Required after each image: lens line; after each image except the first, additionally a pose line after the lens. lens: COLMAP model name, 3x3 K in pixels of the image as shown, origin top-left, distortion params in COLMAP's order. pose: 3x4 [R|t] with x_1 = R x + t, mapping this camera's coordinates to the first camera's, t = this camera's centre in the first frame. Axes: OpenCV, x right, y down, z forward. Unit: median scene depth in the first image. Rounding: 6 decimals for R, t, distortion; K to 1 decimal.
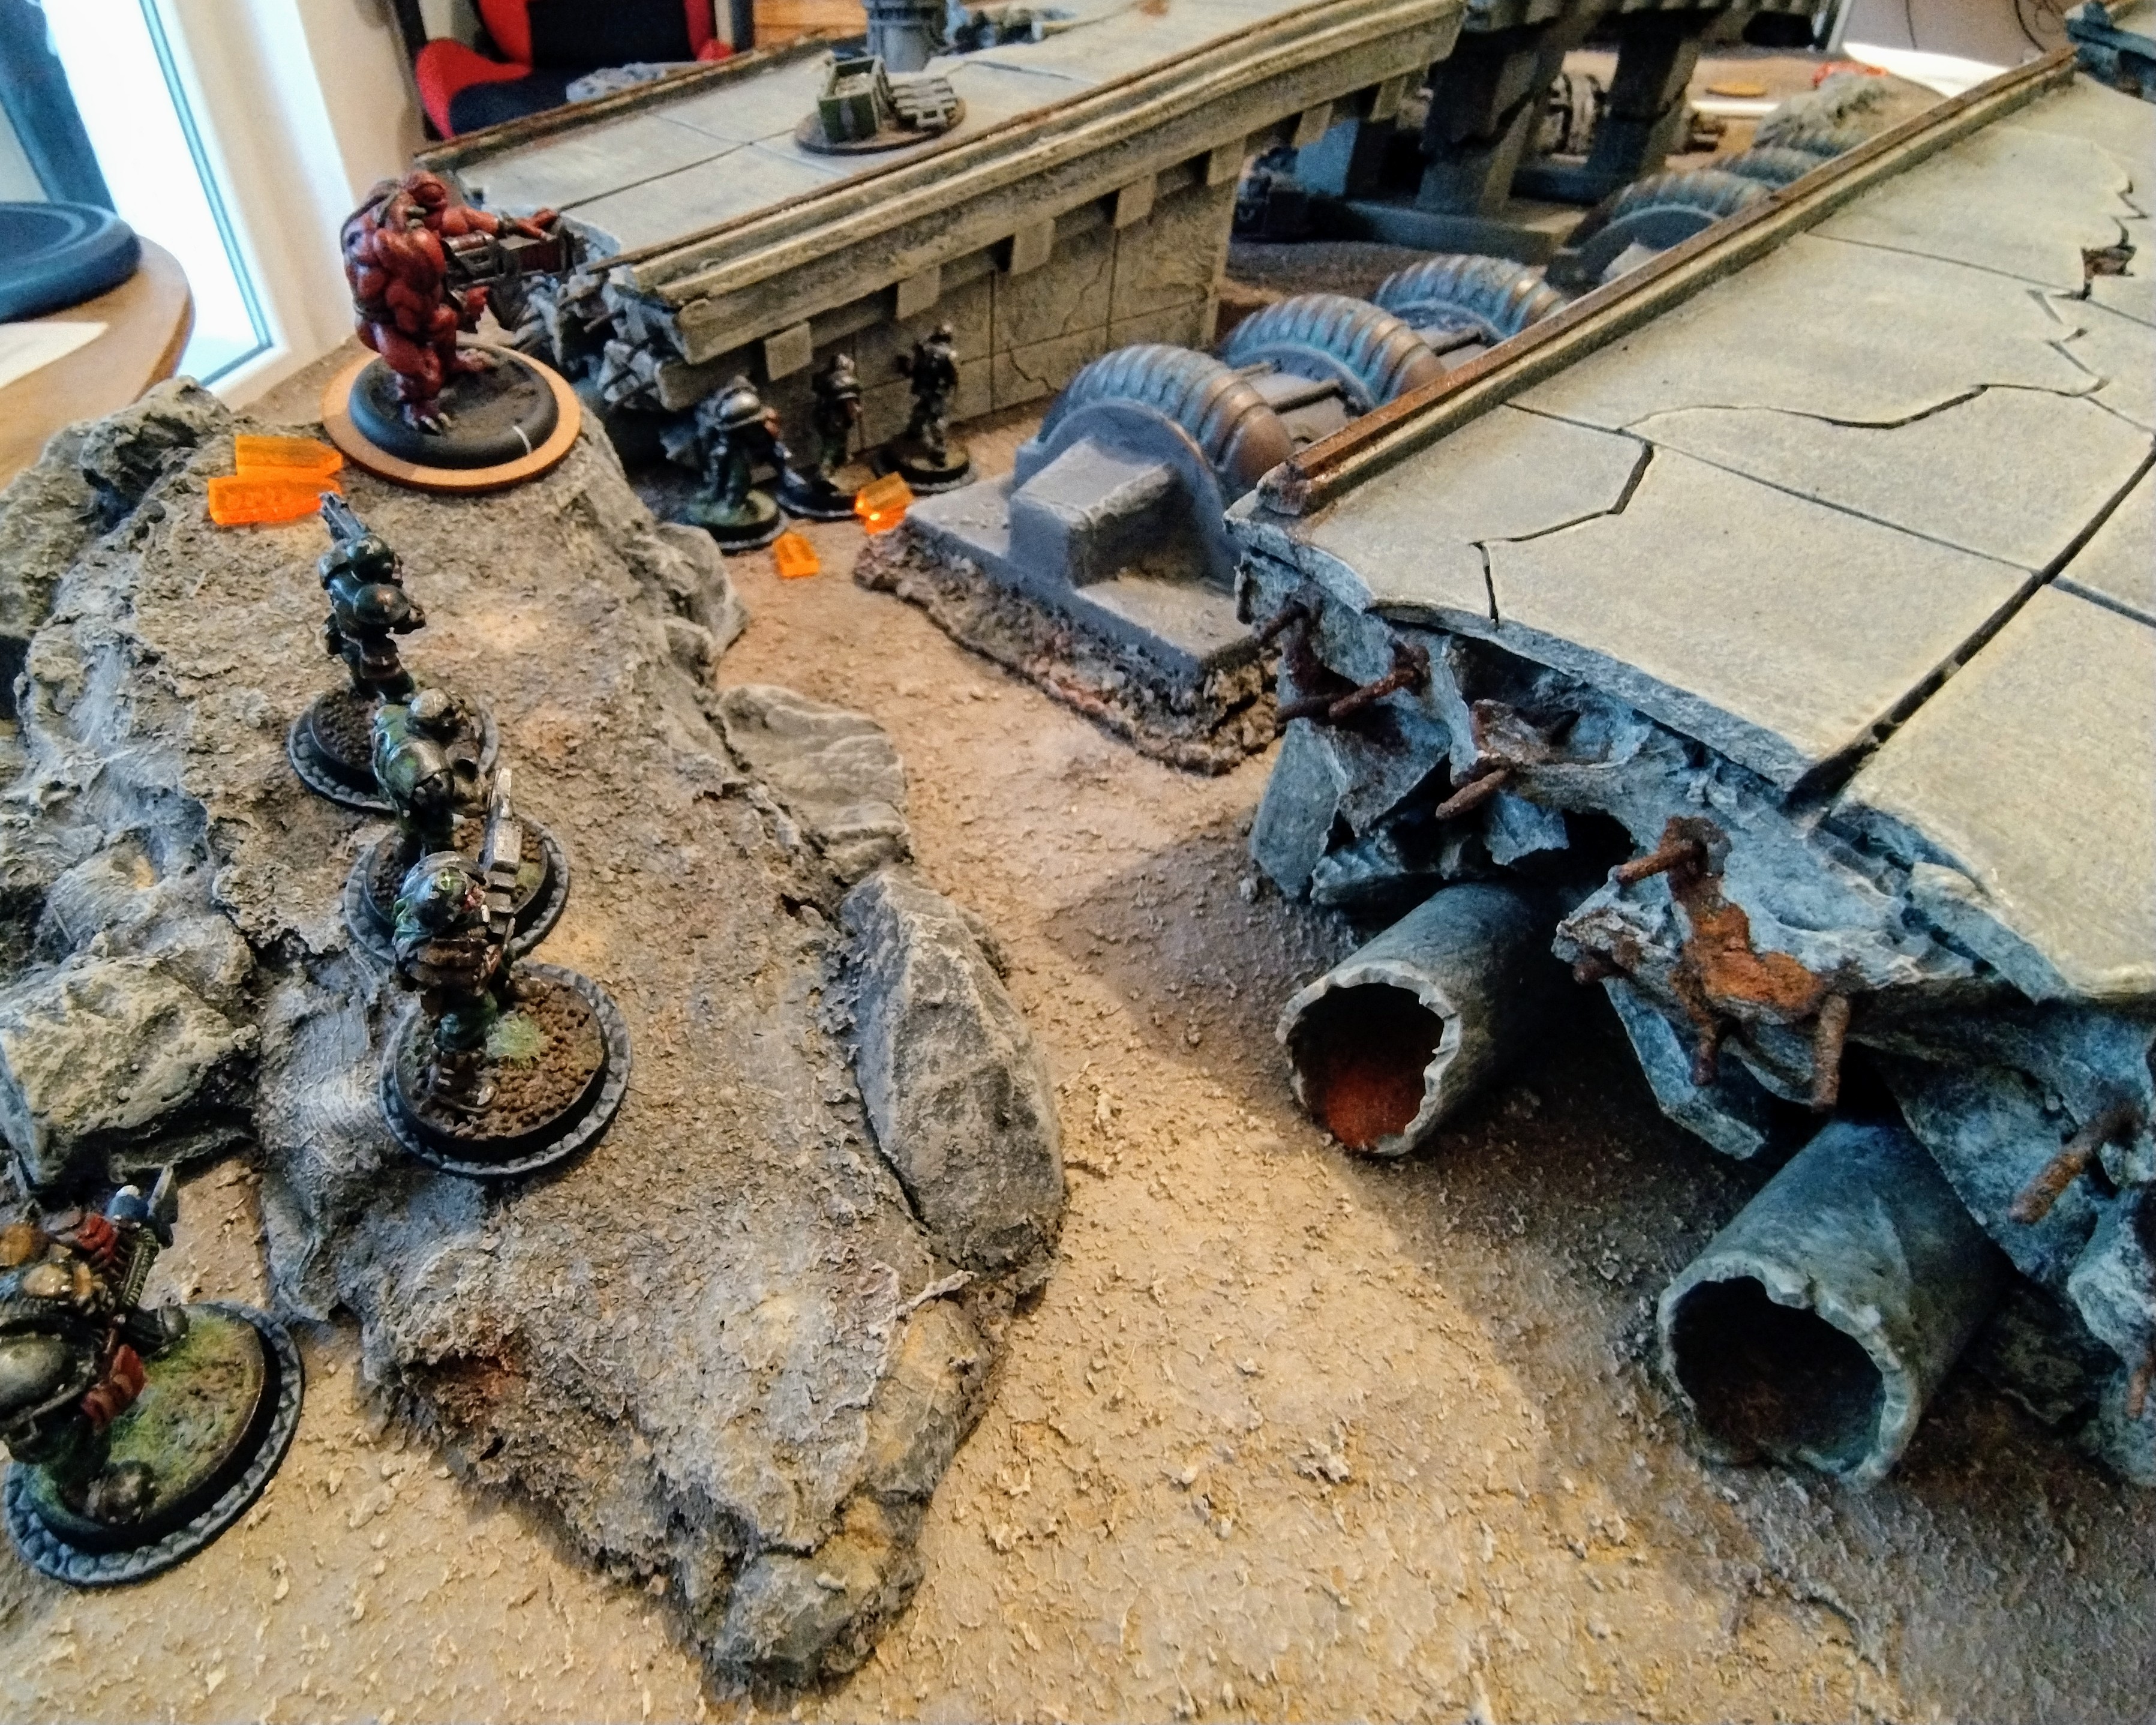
lens RADIAL K [[1164.9, 0, 901.5], [0, 1164.9, 791.4], [0, 0, 1]] dist [-0.013137, 0.021598]
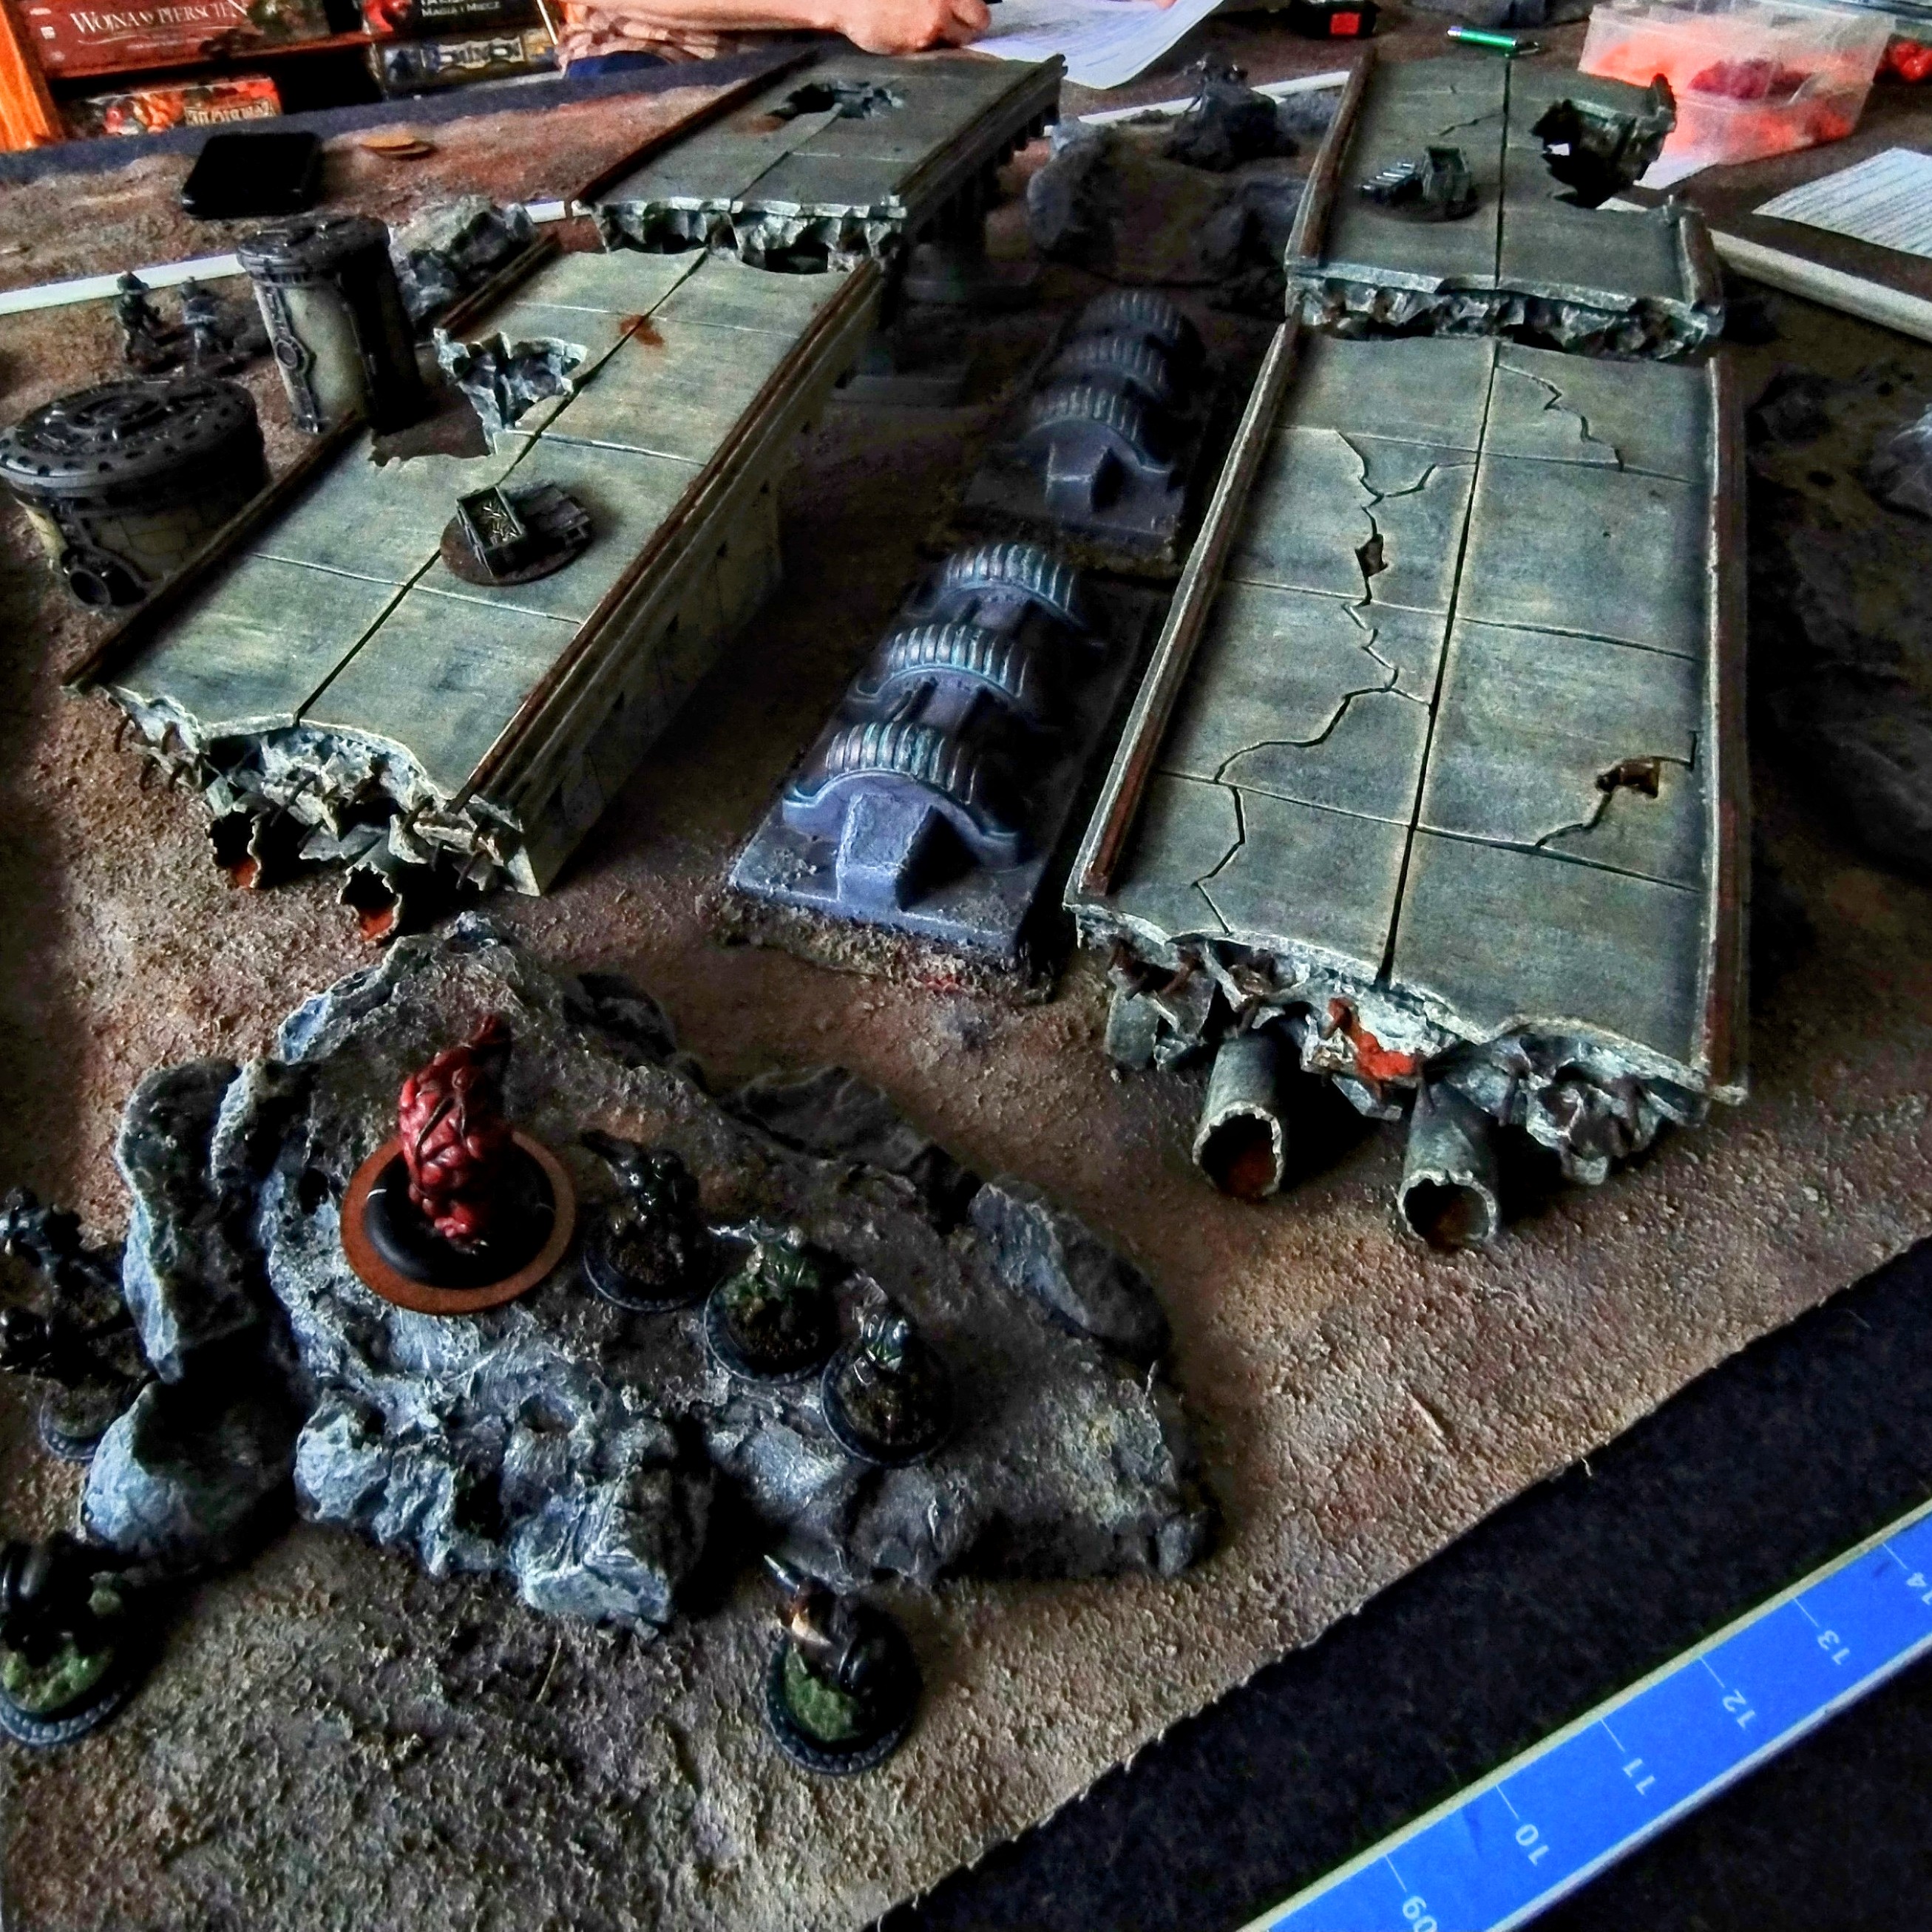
lens RADIAL K [[1437.5, 0, 923.2], [0, 1437.5, 772.2], [0, 0, 1]] dist [-0.015010, 0.019947]
pose [[0.829126, -0.351571, 0.434682, -0.581078], [0.350149, 0.932694, 0.086477, -0.516434], [-0.435828, 0.080503, 0.896423, -0.651258]]
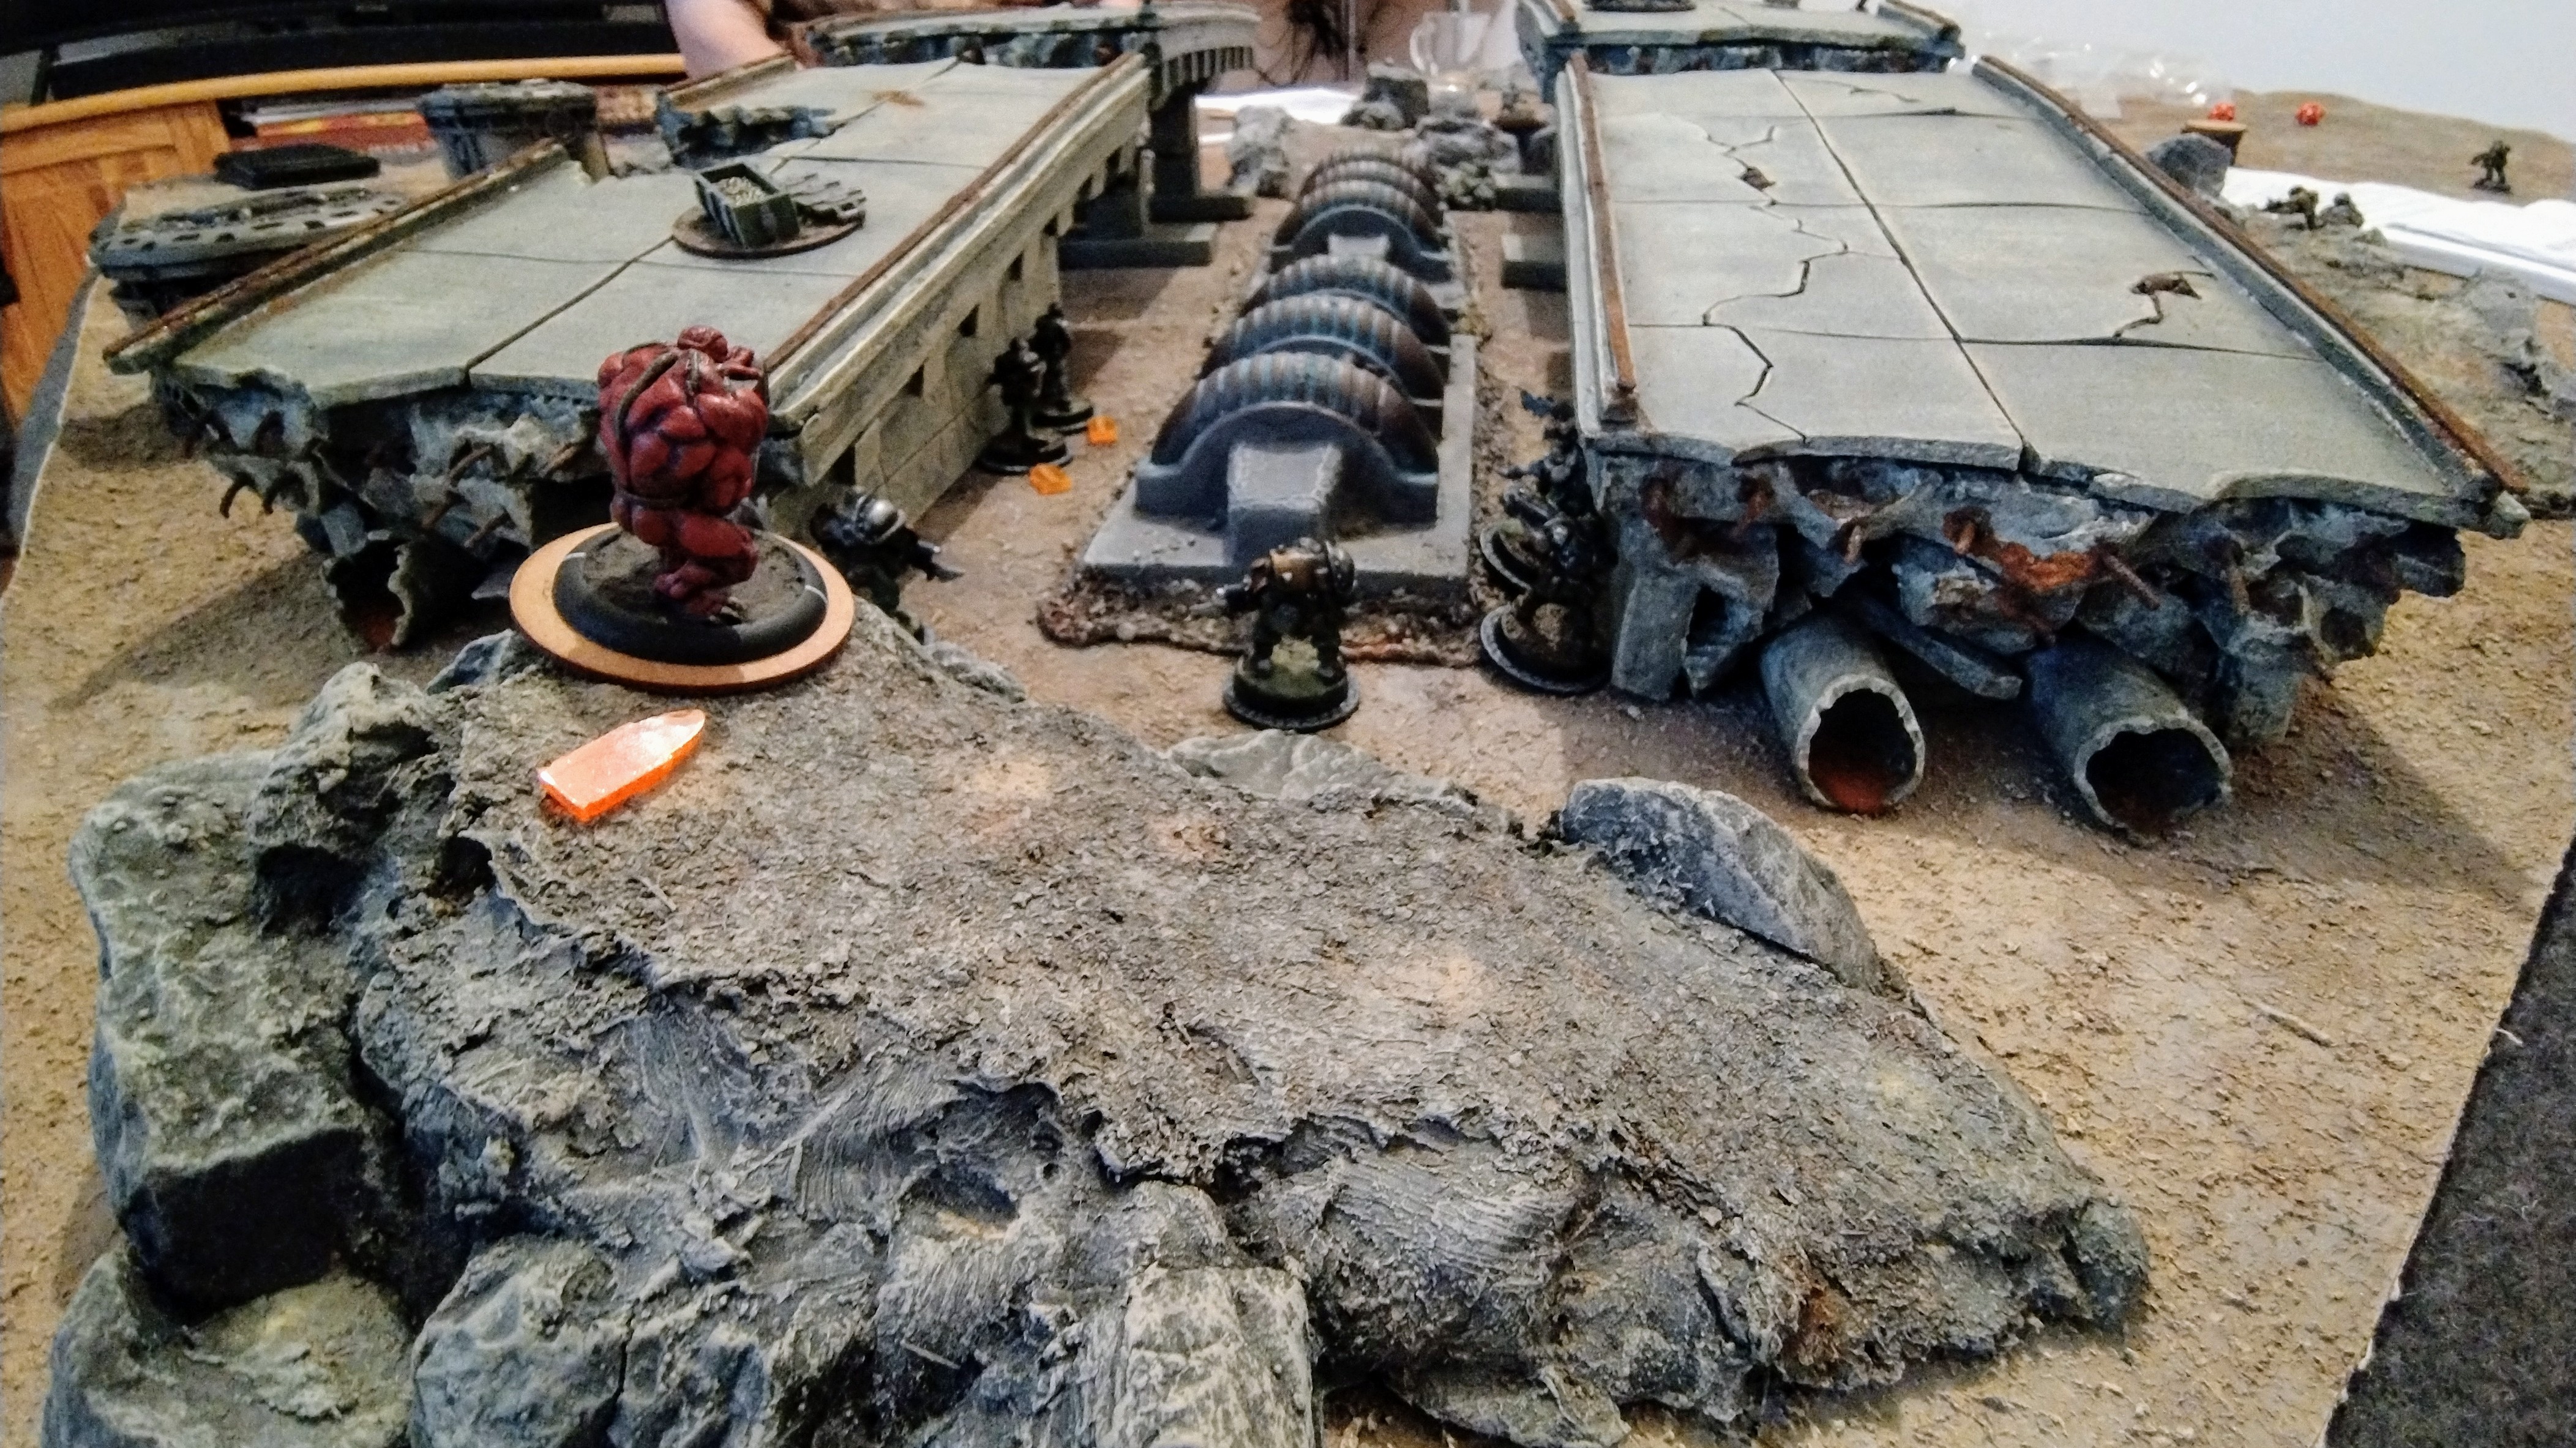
lens RADIAL K [[1195.0, 0, 1288.0], [0, 1195.0, 599.3], [0, 0, 1]] dist [-0.003639, 0.006316]
pose [[0.708576, -0.322080, 0.627842, -0.654318], [0.431363, 0.901854, -0.024185, -0.138992], [-0.558433, 0.287964, 0.777965, 0.142757]]
